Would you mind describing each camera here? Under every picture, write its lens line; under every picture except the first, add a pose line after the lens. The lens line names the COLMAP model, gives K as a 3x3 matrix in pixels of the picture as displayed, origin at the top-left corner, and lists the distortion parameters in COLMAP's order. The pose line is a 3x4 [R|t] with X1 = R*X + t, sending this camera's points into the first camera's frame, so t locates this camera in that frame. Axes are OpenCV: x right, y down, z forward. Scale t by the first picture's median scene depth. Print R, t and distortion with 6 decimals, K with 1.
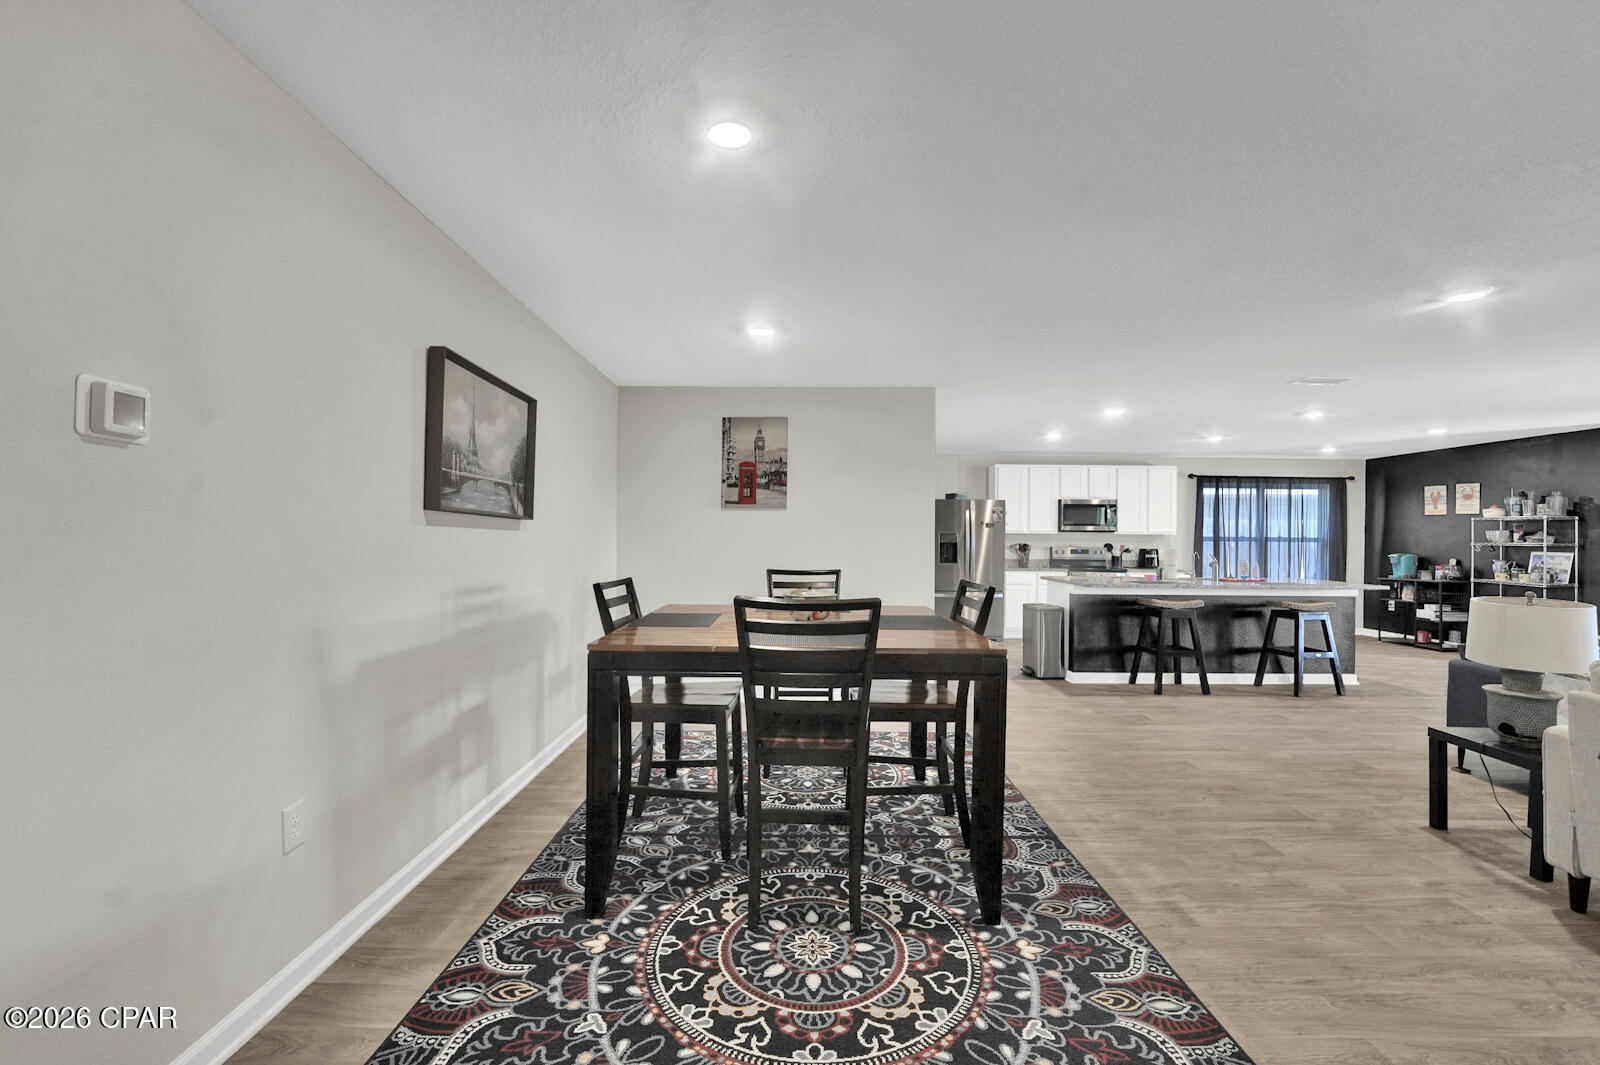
lens RADIAL K [[664.5, 0, 786.3], [0, 664.5, 534.4], [0, 0, 1]] dist [-0.022806, 0.000112]
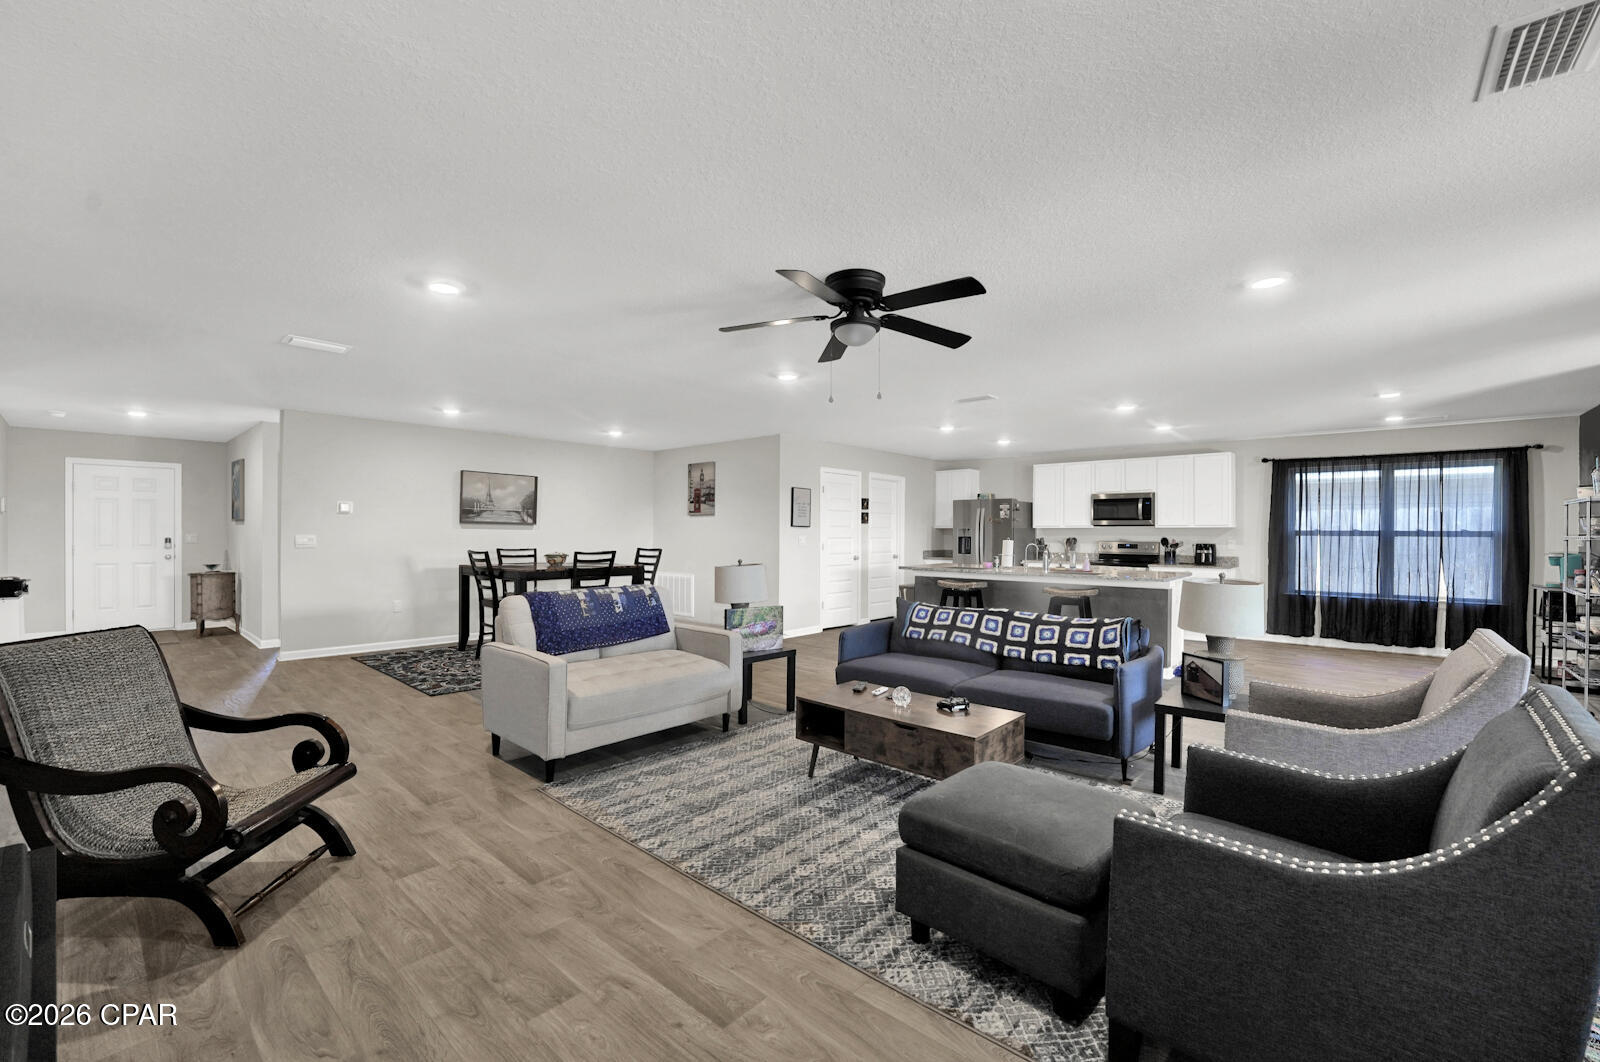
lens RADIAL K [[664.5, 0, 786.3], [0, 664.5, 532.9], [0, 0, 1]] dist [-0.022806, 0.000112]
pose [[0.749614, -0.002785, -0.661869, 0.773895], [0.004142, 0.999991, 0.000483, 0.003941], [0.661862, -0.003104, 0.749619, -0.083227]]
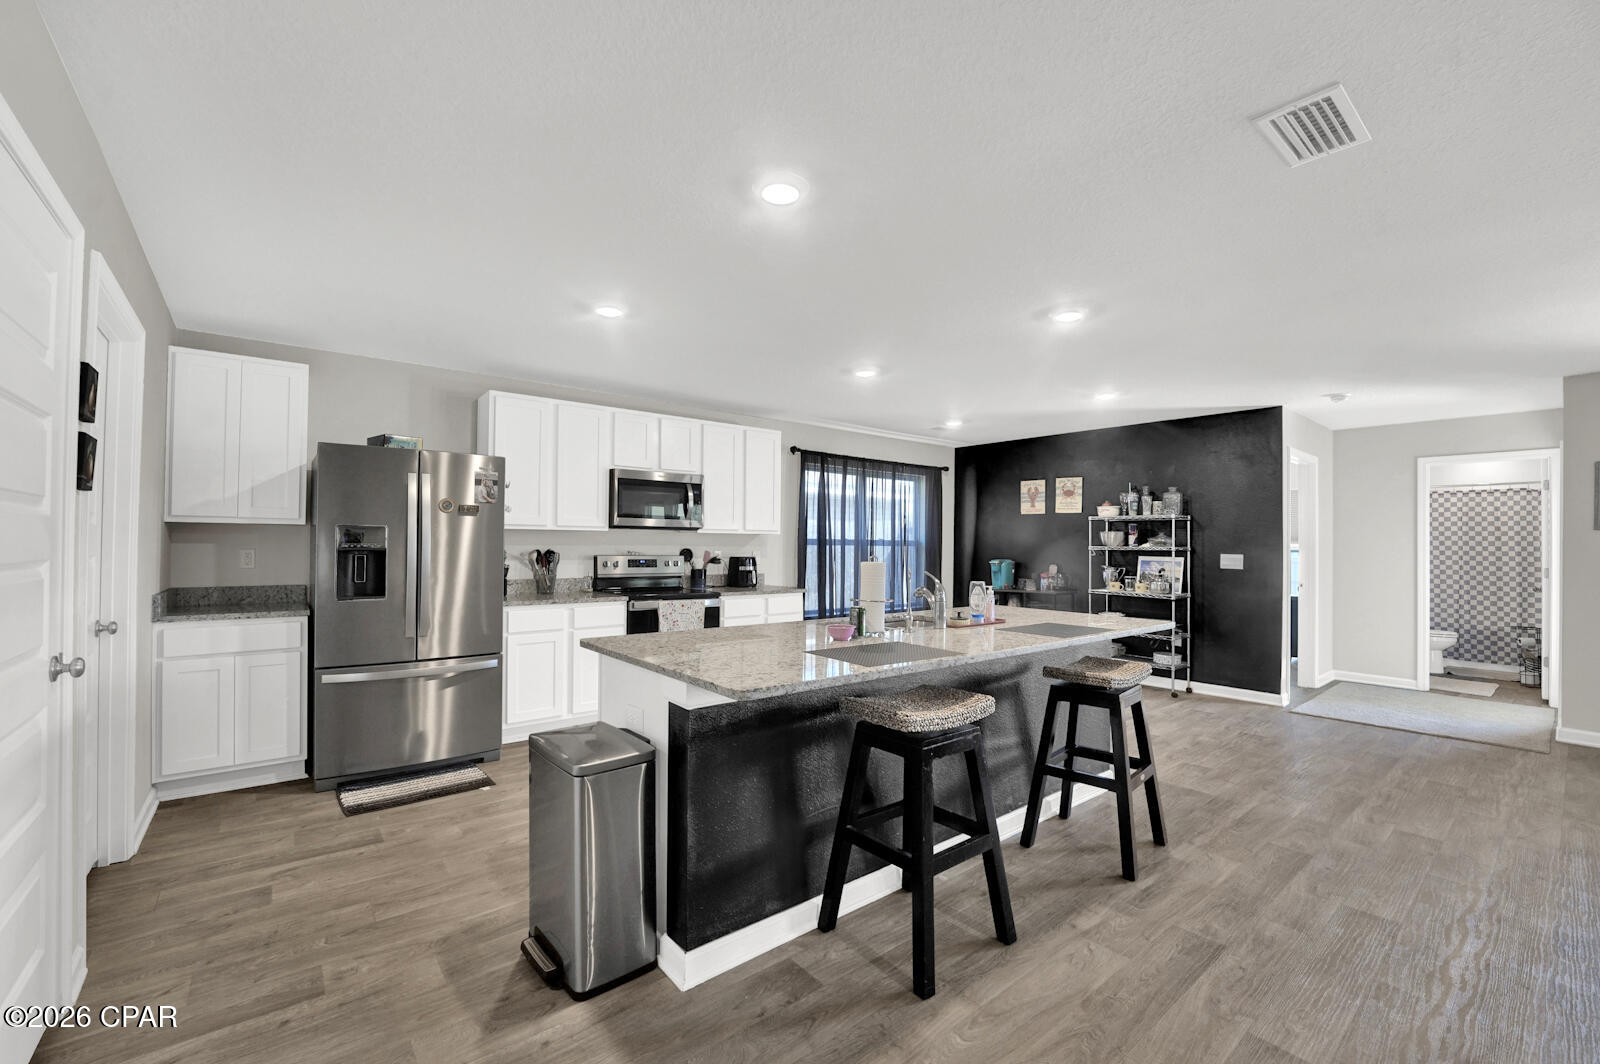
lens RADIAL K [[664.5, 0, 786.3], [0, 664.5, 533.9], [0, 0, 1]] dist [-0.022806, 0.000112]
pose [[0.777901, 0.009044, 0.628322, 0.190297], [-0.005171, 0.999955, -0.007991, 0.004809], [-0.628366, 0.002968, 0.777913, 0.507765]]
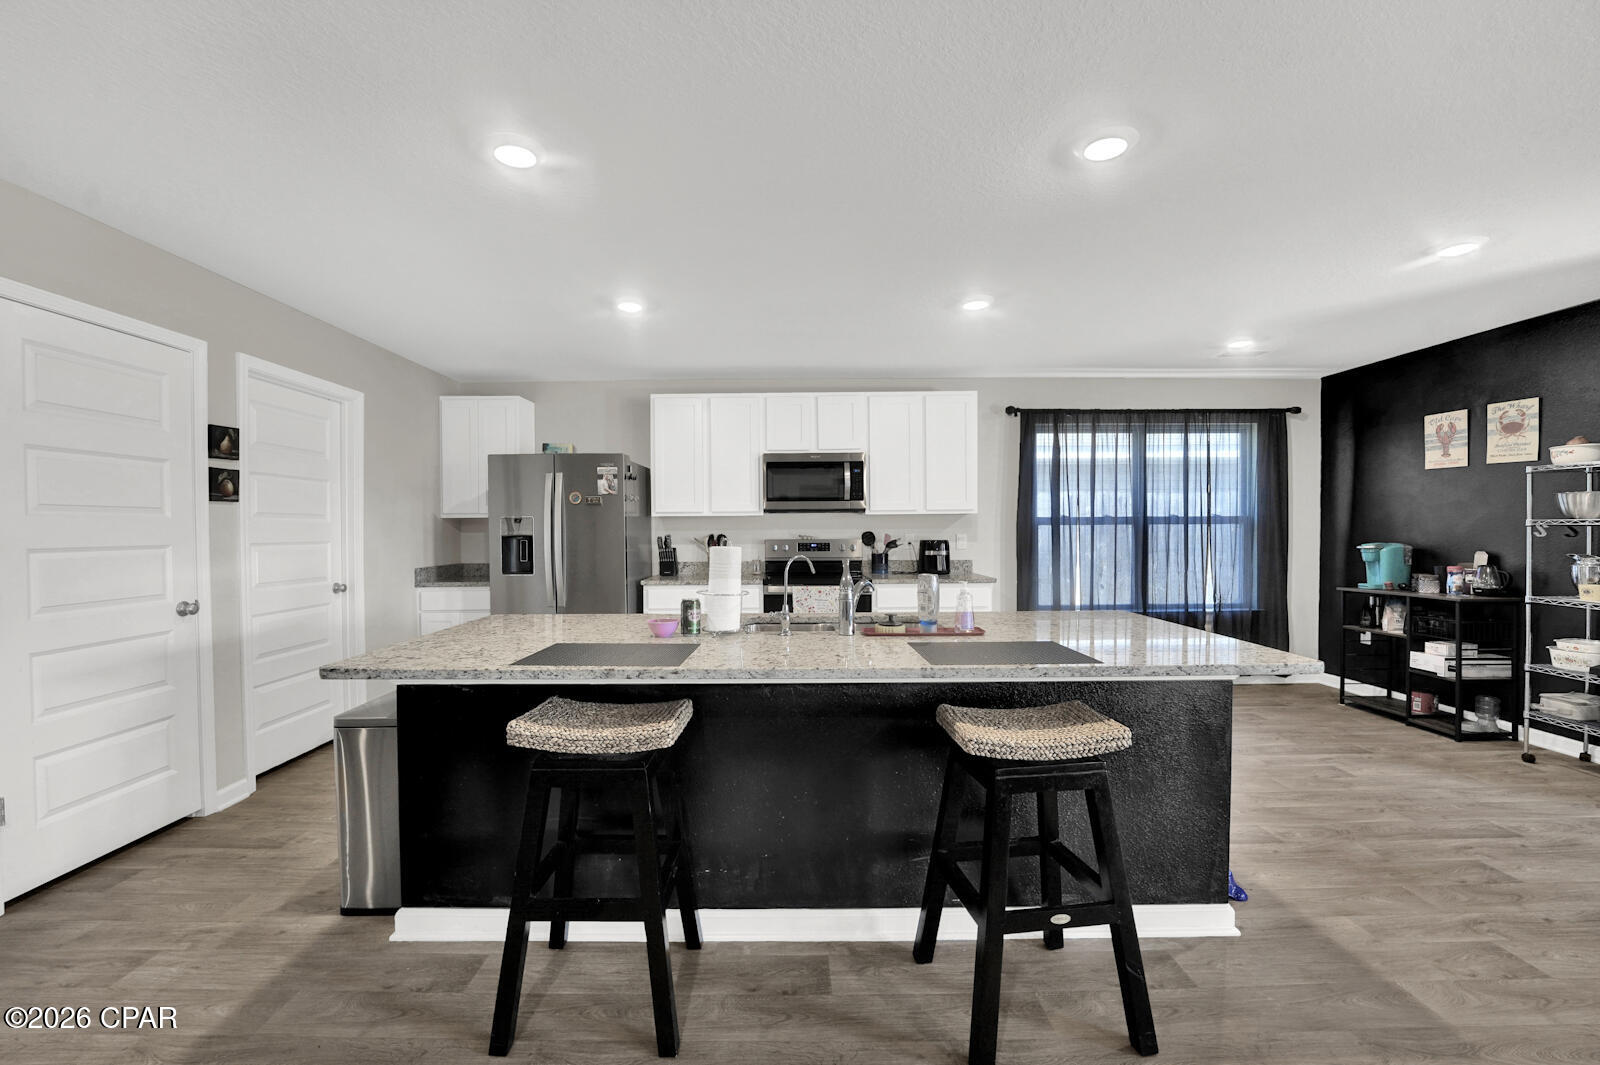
lens RADIAL K [[664.5, 0, 786.3], [0, 664.5, 534.4], [0, 0, 1]] dist [-0.022806, 0.000112]
pose [[0.999874, -0.015815, 0.001174, 0.454446], [0.015797, 0.999779, 0.013882, 0.007540], [-0.001393, -0.013862, 0.999903, 0.464692]]
